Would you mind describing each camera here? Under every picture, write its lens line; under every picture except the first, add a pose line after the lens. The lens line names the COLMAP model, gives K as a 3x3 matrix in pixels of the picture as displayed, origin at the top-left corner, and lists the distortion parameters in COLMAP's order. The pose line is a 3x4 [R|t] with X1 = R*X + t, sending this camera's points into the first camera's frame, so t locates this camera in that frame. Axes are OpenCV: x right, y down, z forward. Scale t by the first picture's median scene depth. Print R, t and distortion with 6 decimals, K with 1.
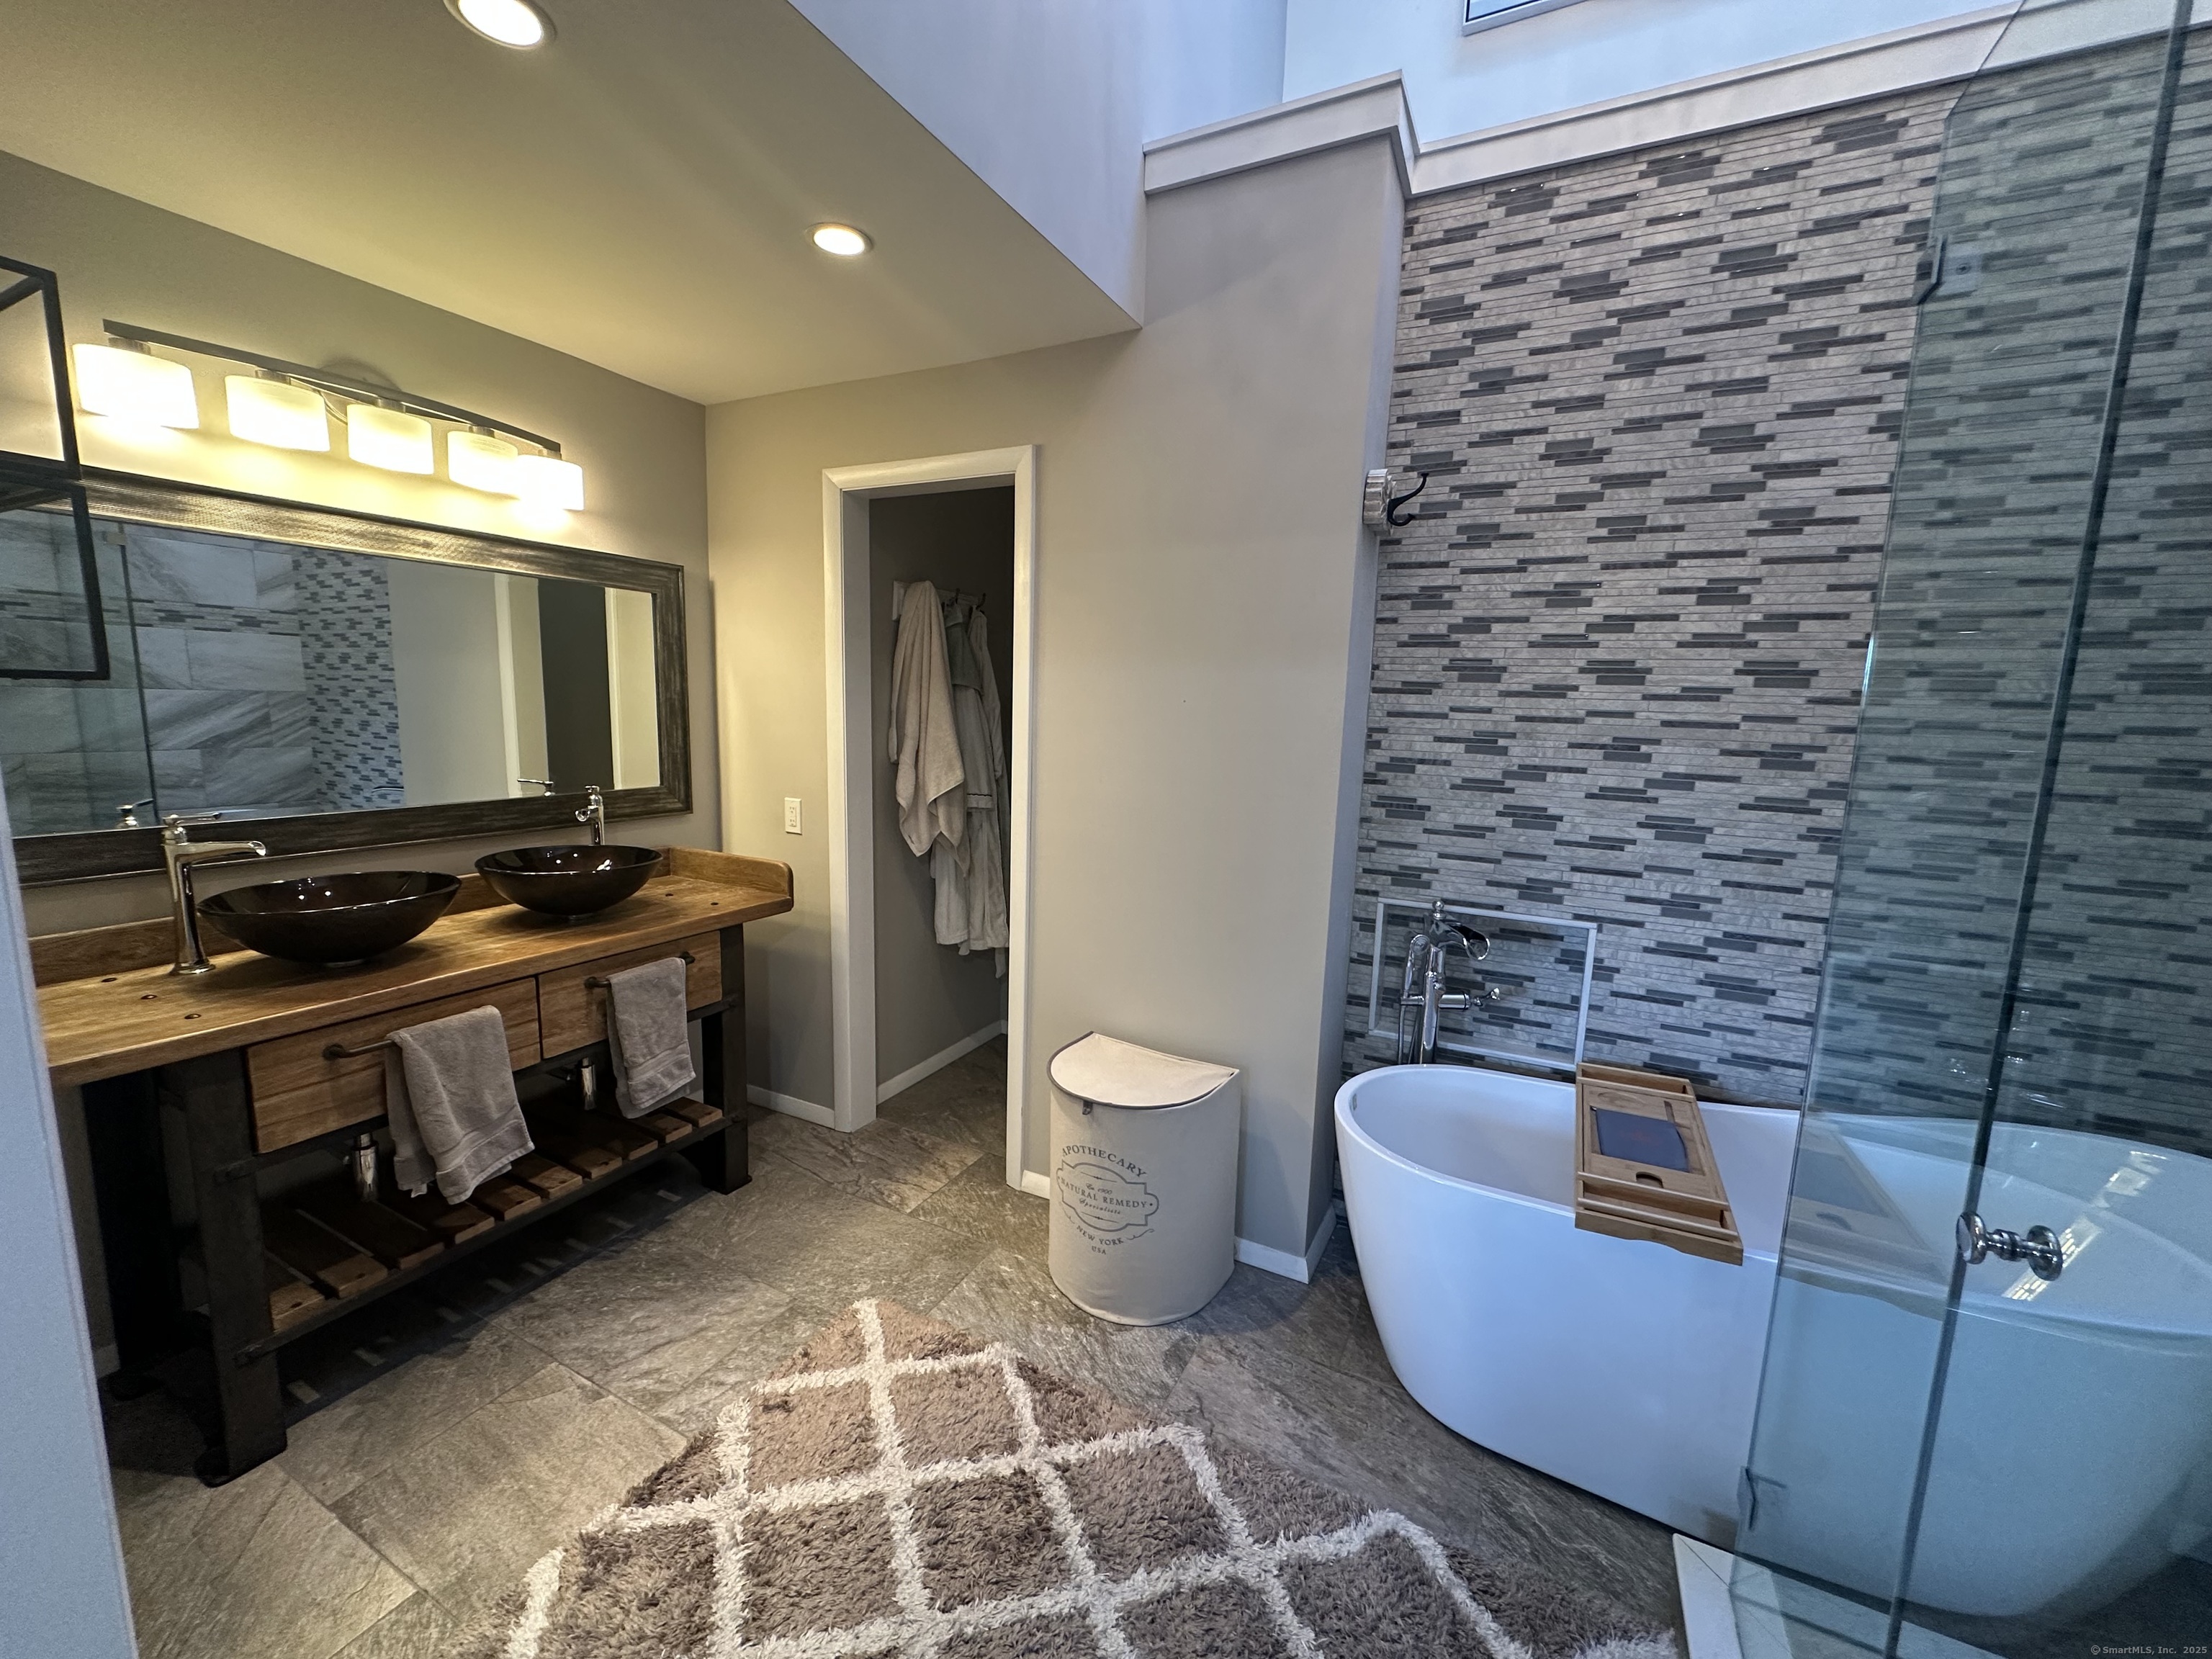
lens RADIAL K [[873.0, 0, 1106.0], [0, 873.0, 829.5], [0, 0, 1]] dist [-0.000438, -0.000141]
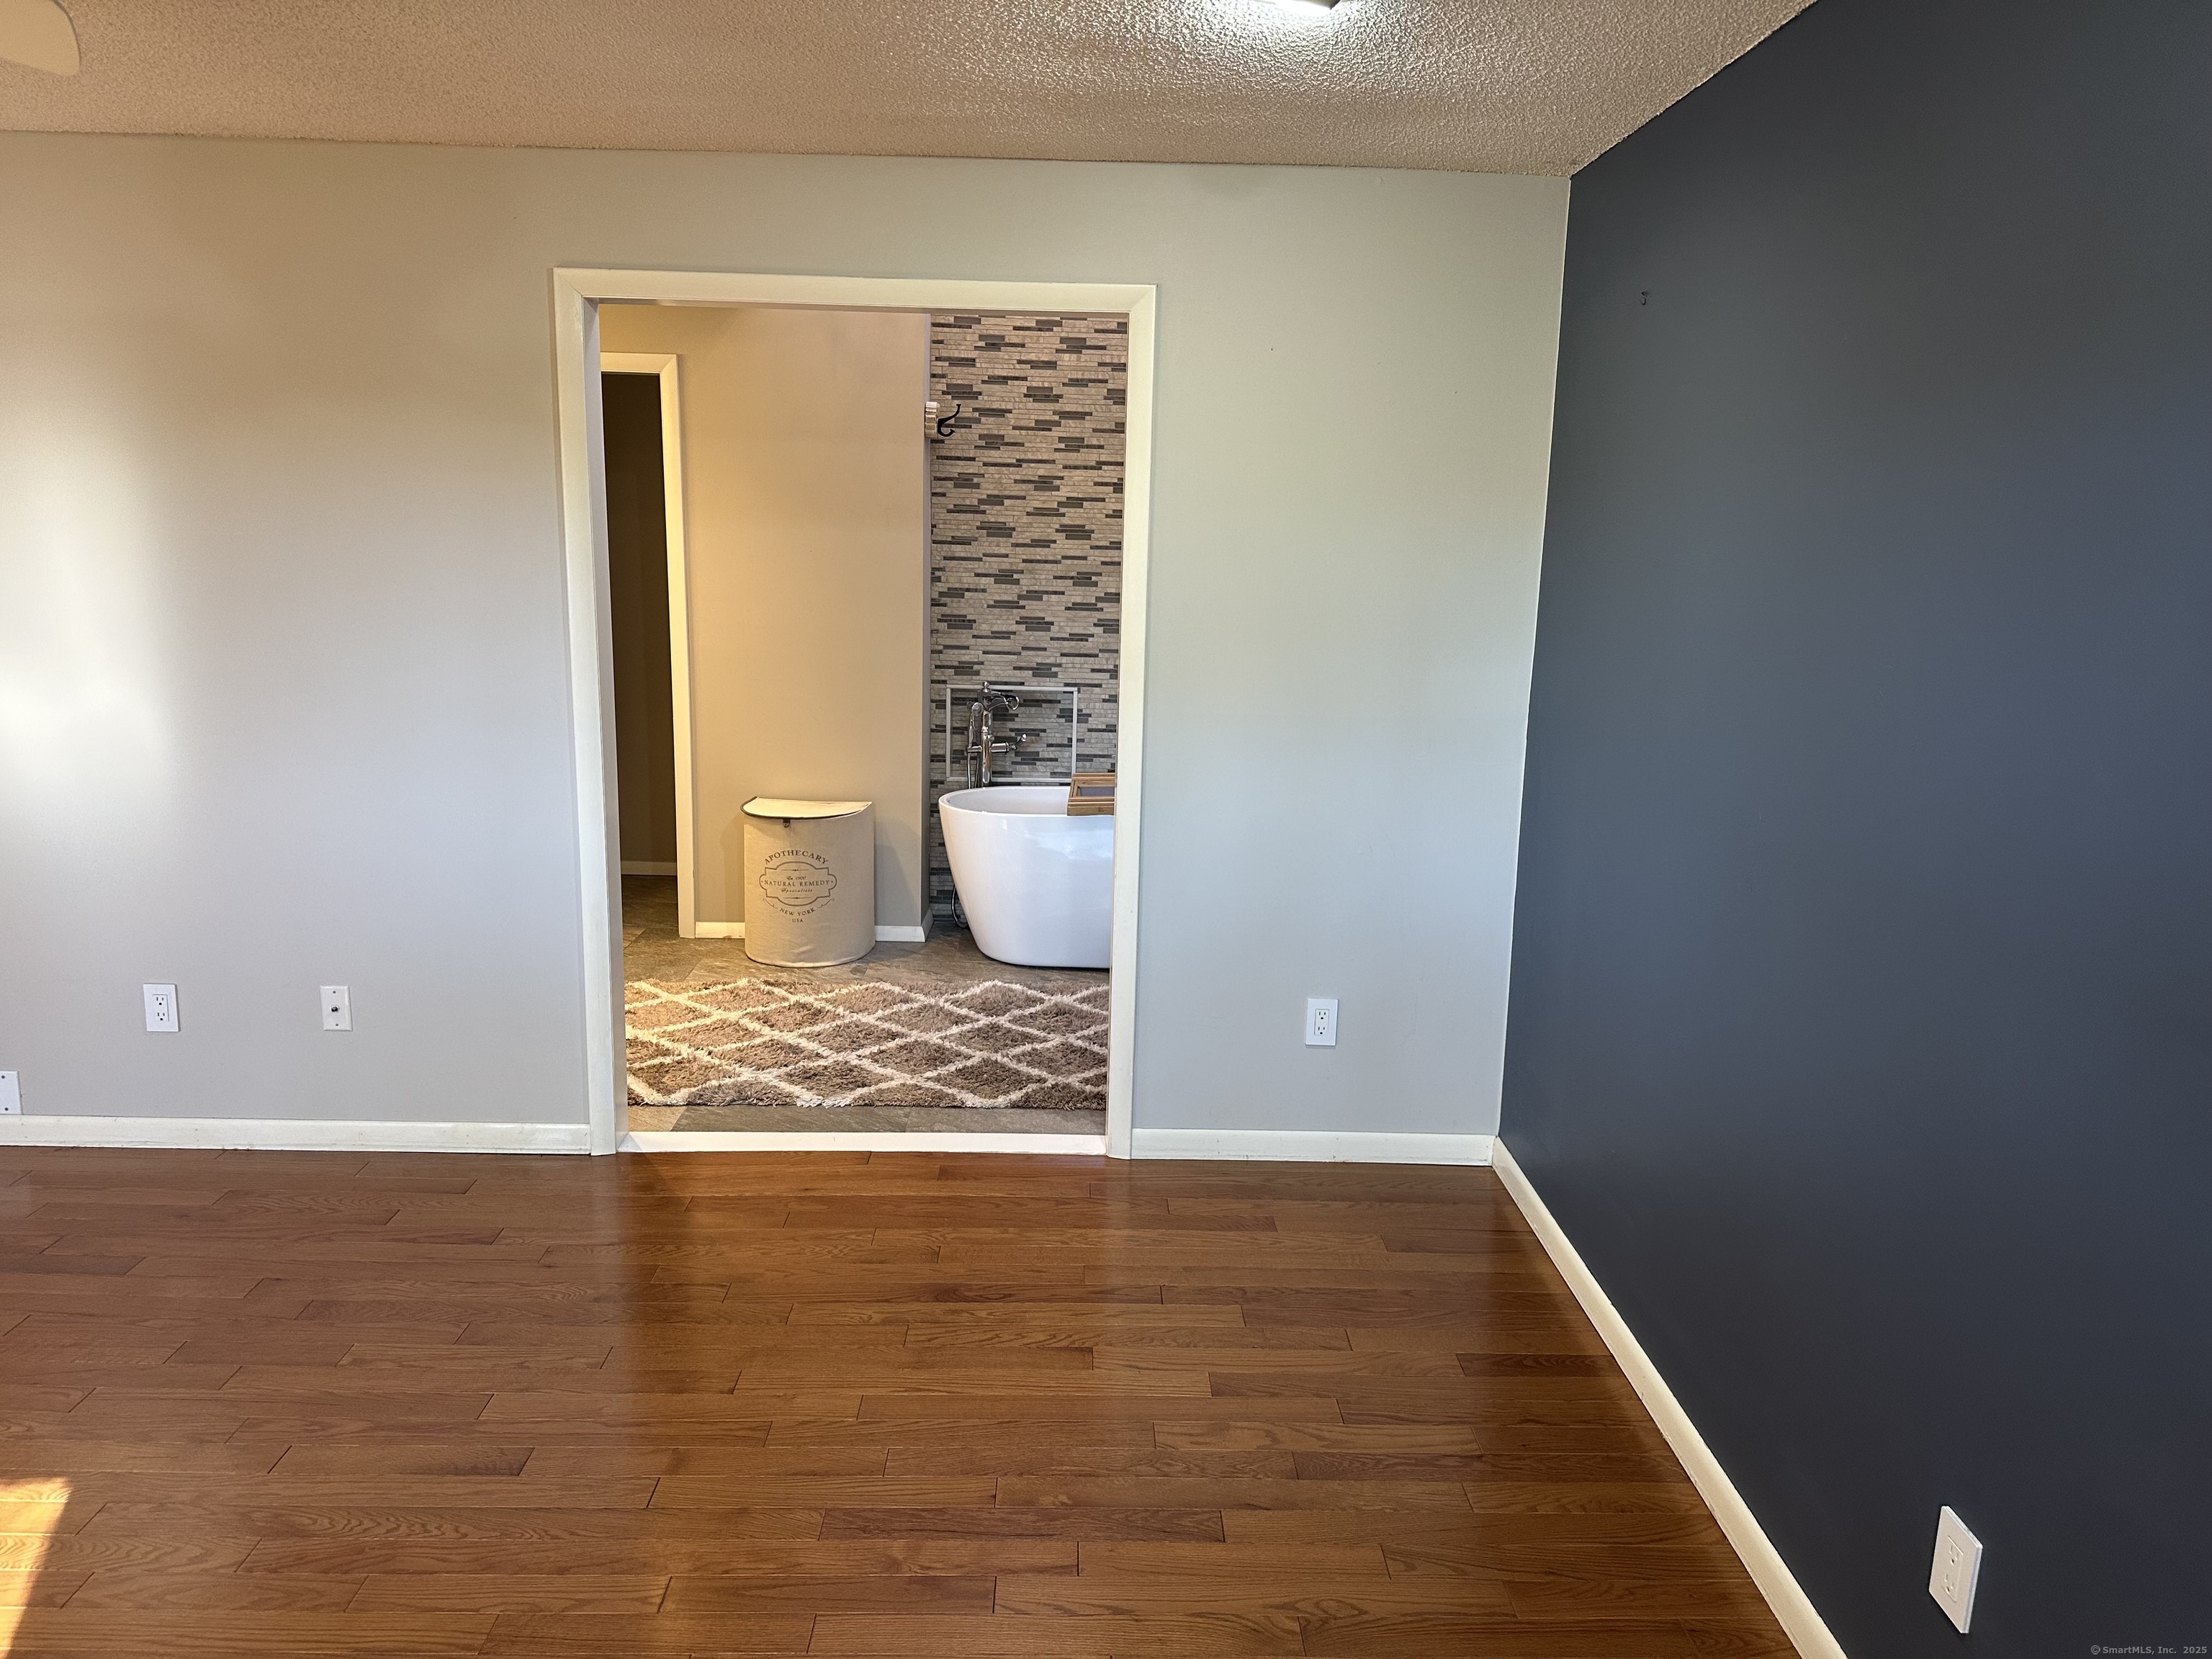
lens RADIAL K [[1523.6, 0, 1106.0], [0, 1523.6, 829.5], [0, 0, 1]] dist [0.100522, -0.000192]
pose [[0.883356, -0.098422, 0.458252, -0.715096], [0.067824, 0.994255, 0.082801, 0.137800], [-0.463768, -0.042062, 0.884957, -1.543599]]
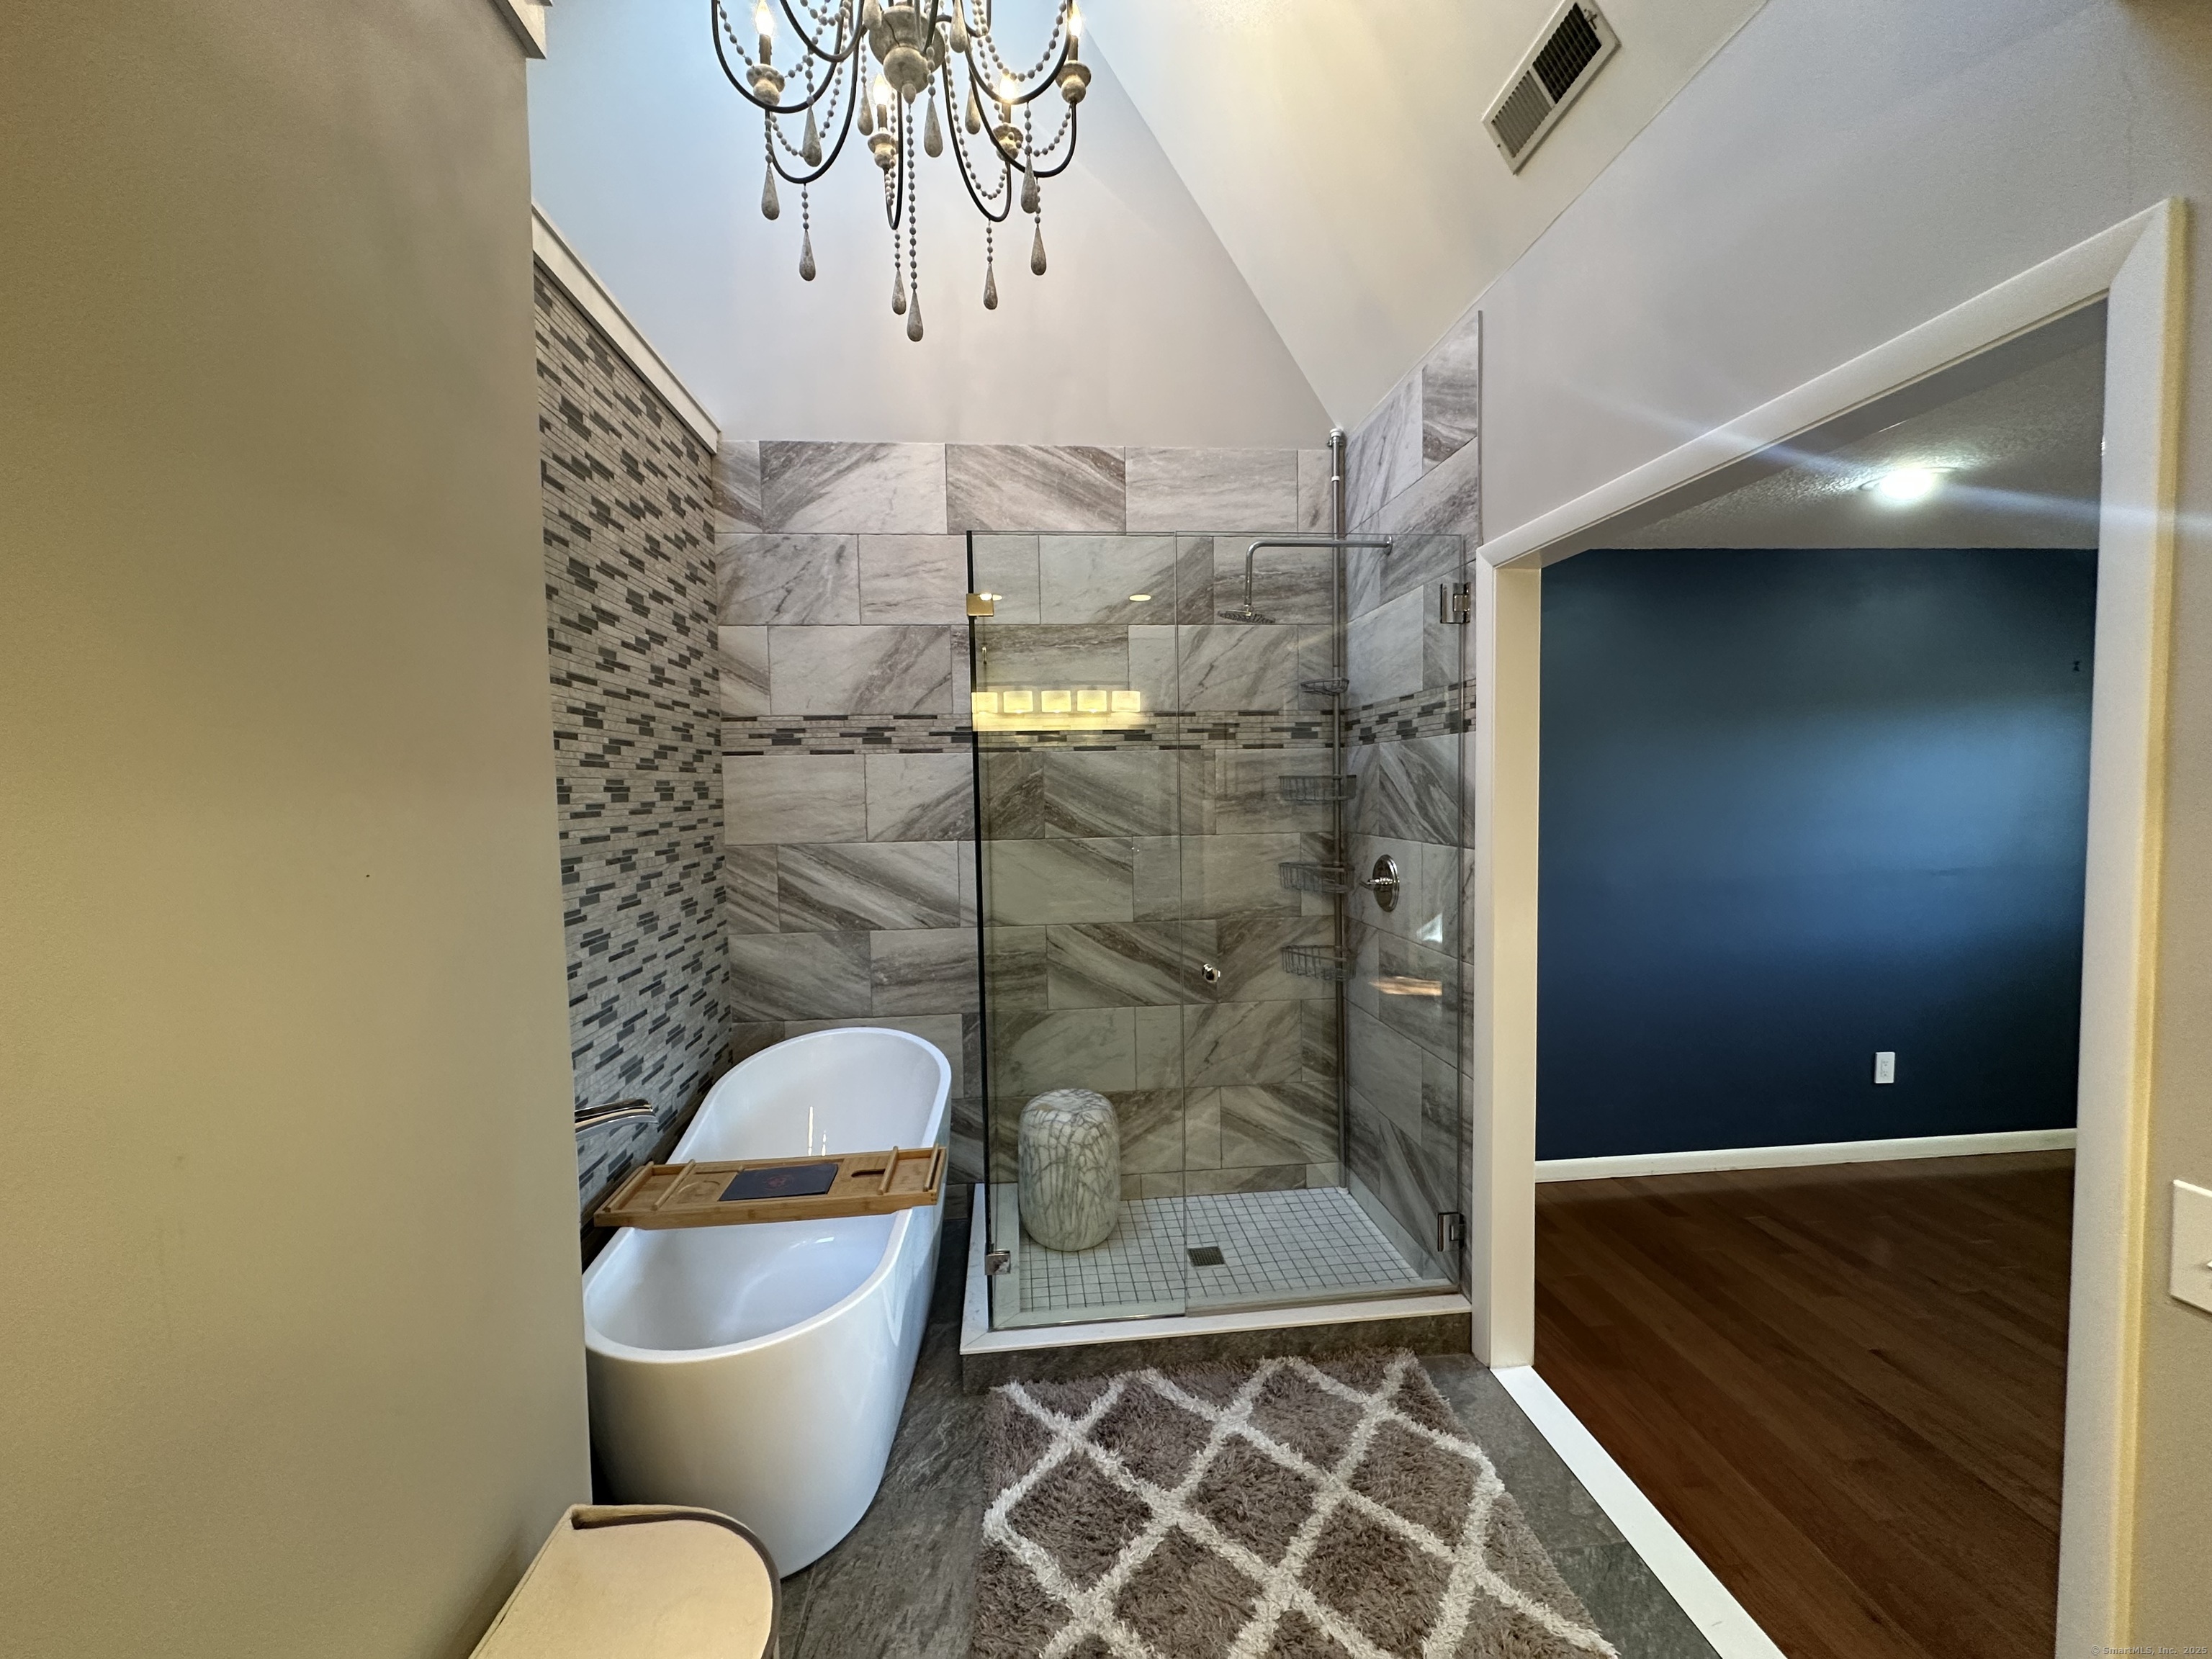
lens RADIAL K [[873.0, 0, 1106.0], [0, 873.0, 829.5], [0, 0, 1]] dist [-0.000438, -0.000141]
pose [[-0.538532, -0.062362, 0.840294, -0.486449], [0.123070, 0.980741, 0.151659, -0.198143], [-0.833569, 0.185088, -0.520485, 0.952826]]
